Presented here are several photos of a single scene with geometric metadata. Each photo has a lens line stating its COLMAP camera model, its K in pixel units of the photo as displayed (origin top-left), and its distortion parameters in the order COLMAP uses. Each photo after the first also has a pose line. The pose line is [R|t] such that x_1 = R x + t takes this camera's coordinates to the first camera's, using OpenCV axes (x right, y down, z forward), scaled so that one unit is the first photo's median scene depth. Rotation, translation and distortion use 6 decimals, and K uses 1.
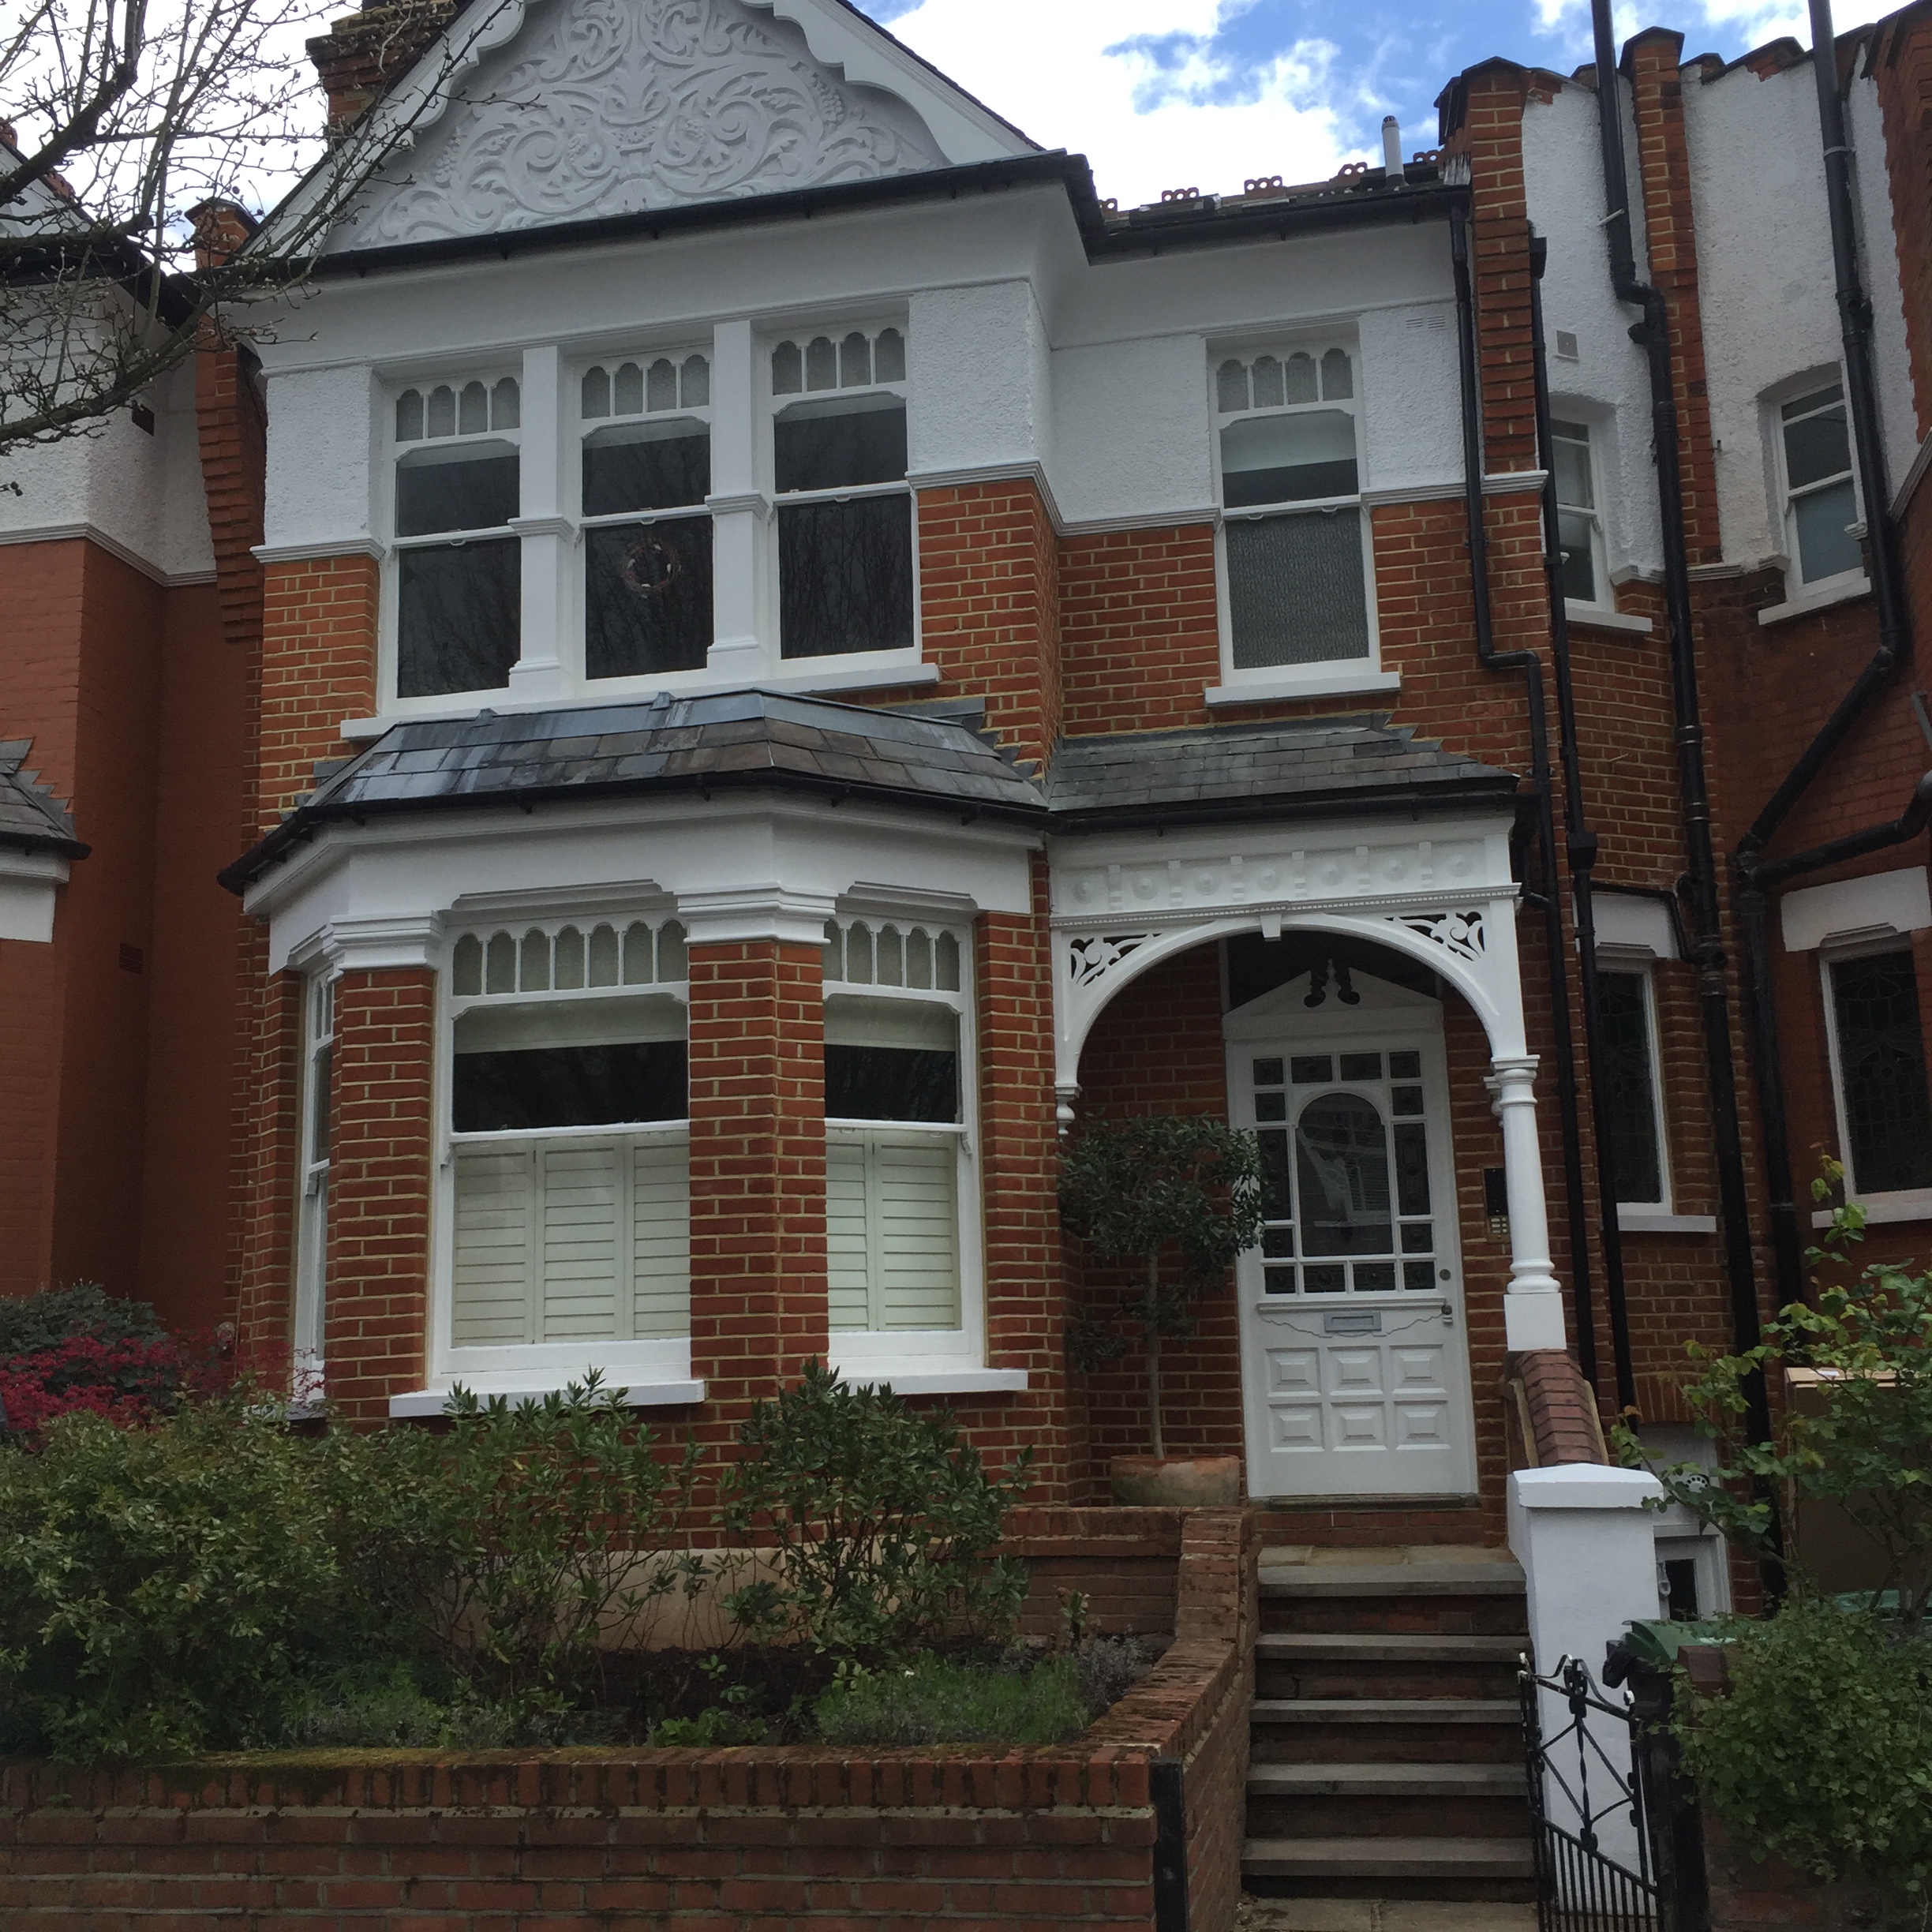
lens RADIAL K [[2339.2, 0, 966.0], [0, 2339.2, 966.0], [0, 0, 1]] dist [0.120338, -0.240449]
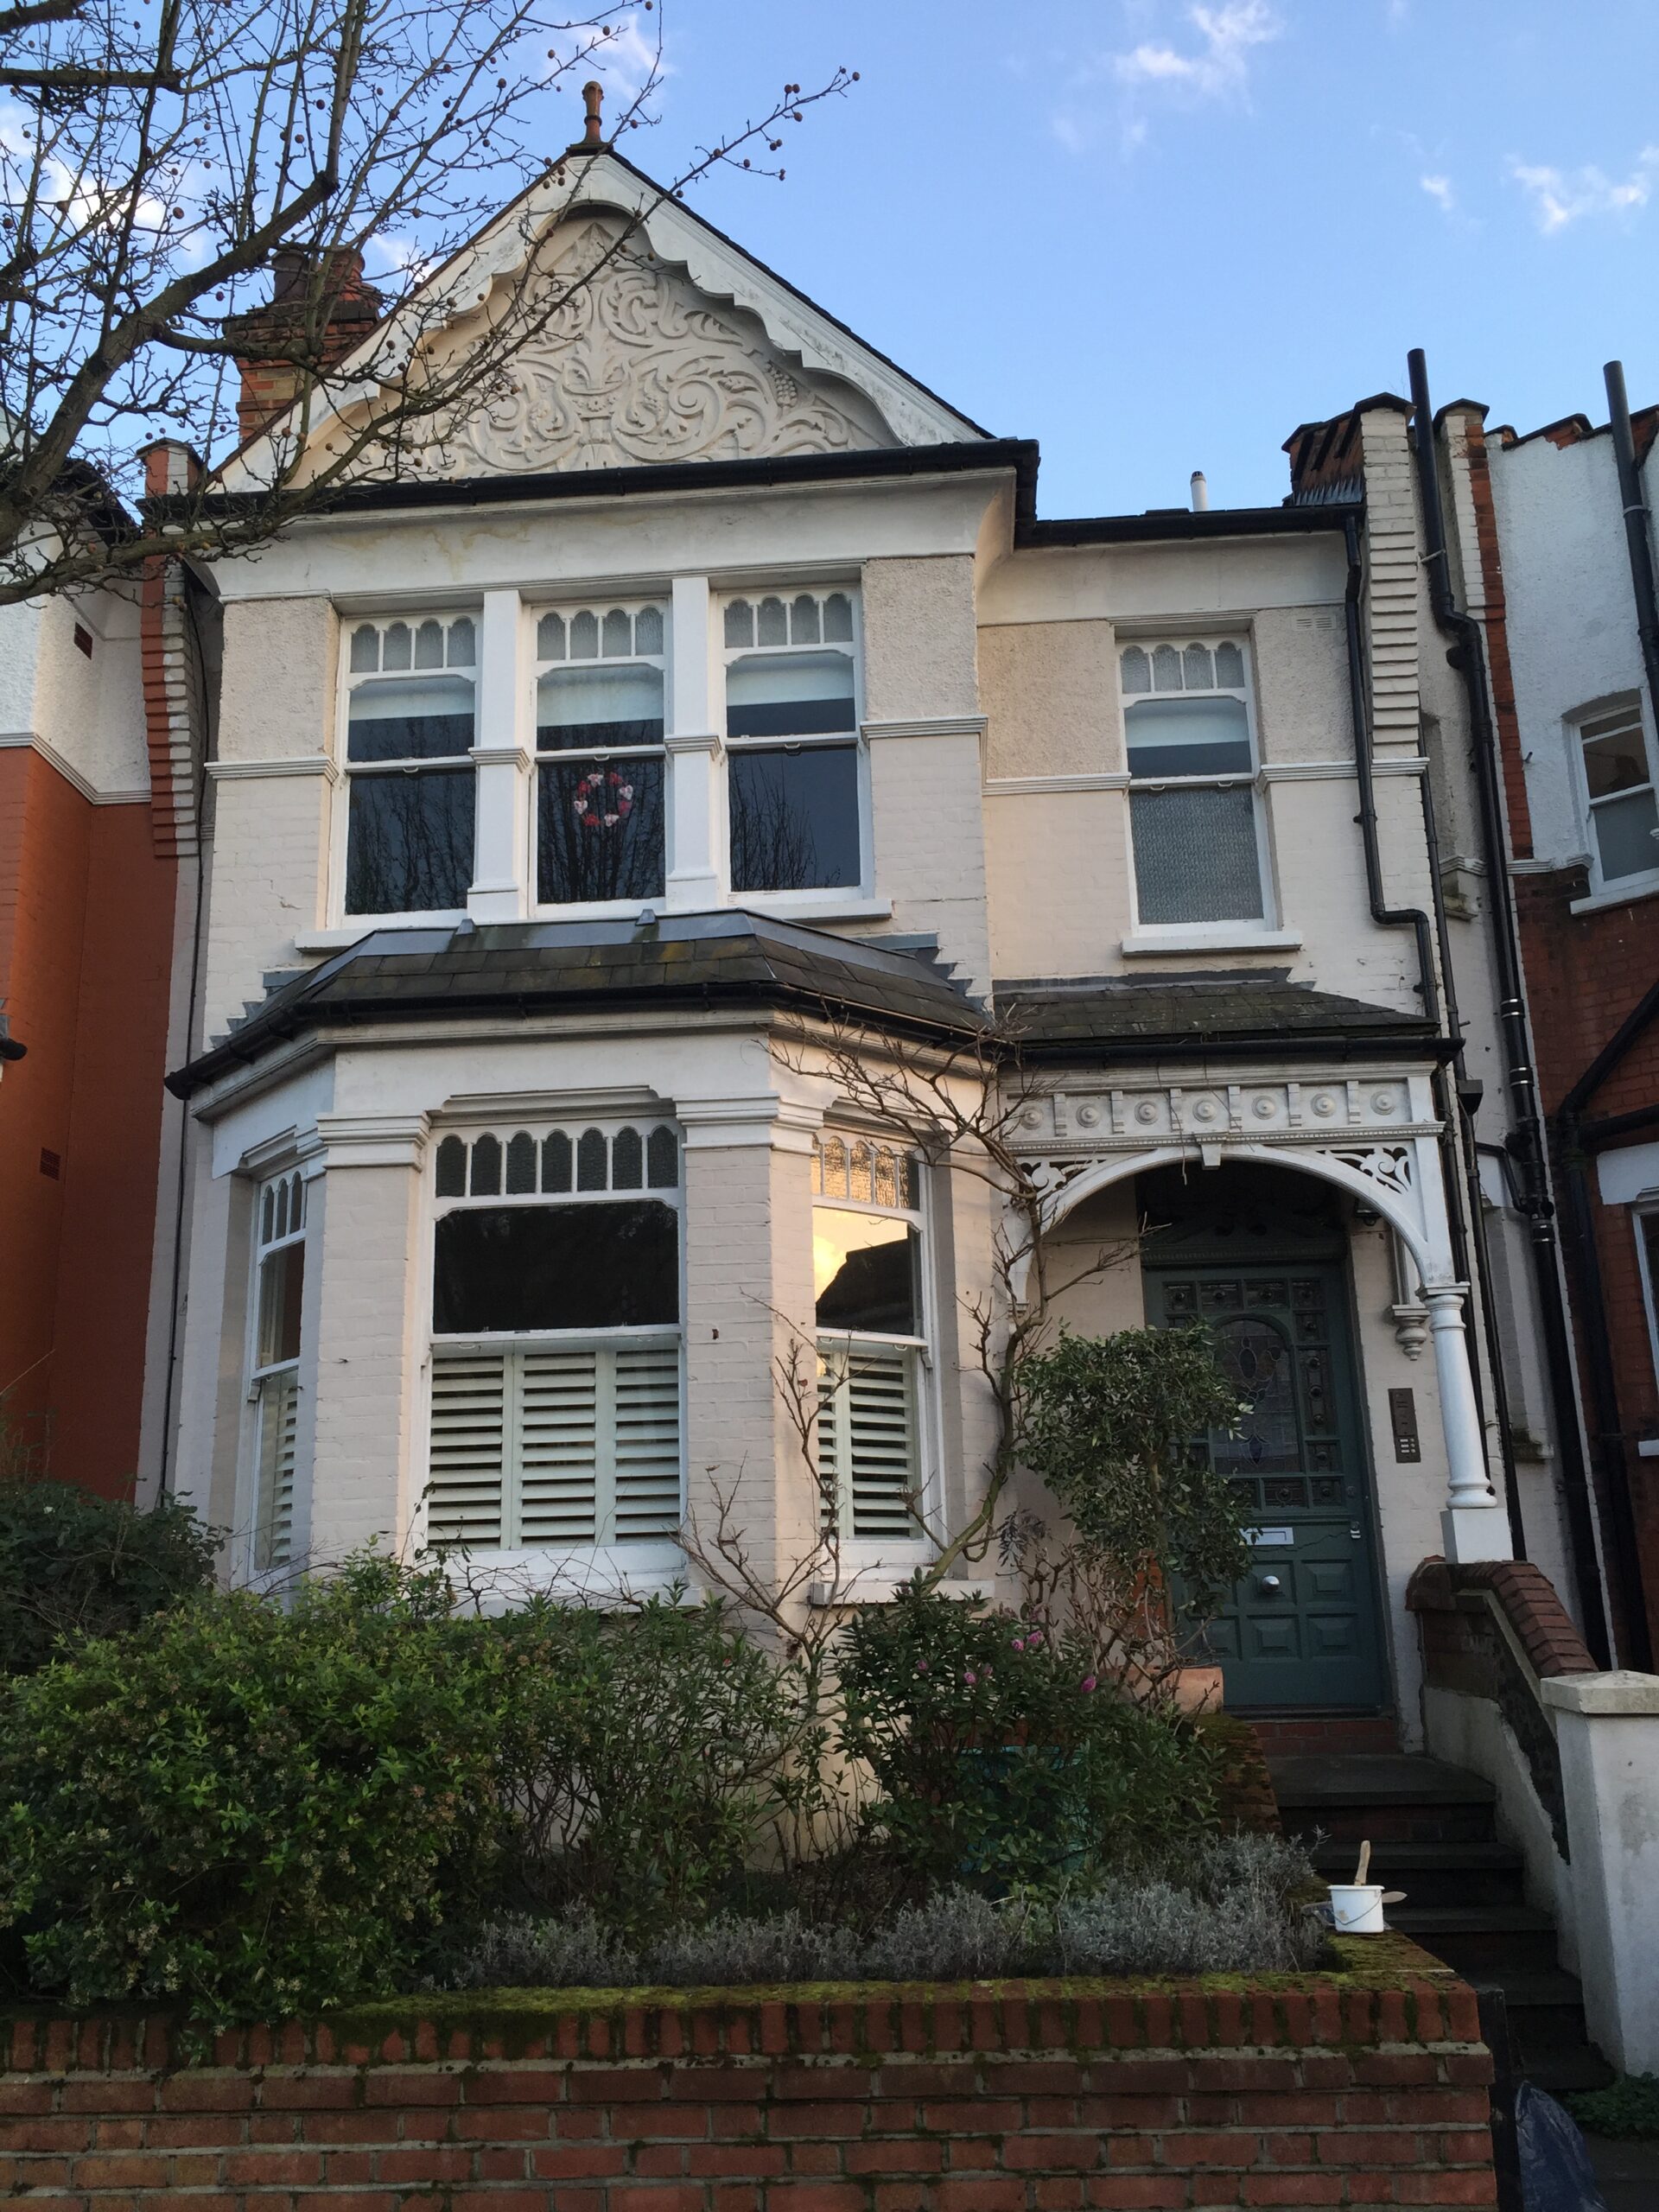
lens RADIAL K [[1974.6, 0, 829.5], [0, 1974.6, 1106.0], [0, 0, 1]] dist [0.111509, -0.195299]
pose [[0.990531, 0.035563, 0.132602, -0.159065], [-0.025369, 0.996647, -0.077785, 0.034475], [-0.134923, 0.073685, 0.988112, 0.134081]]
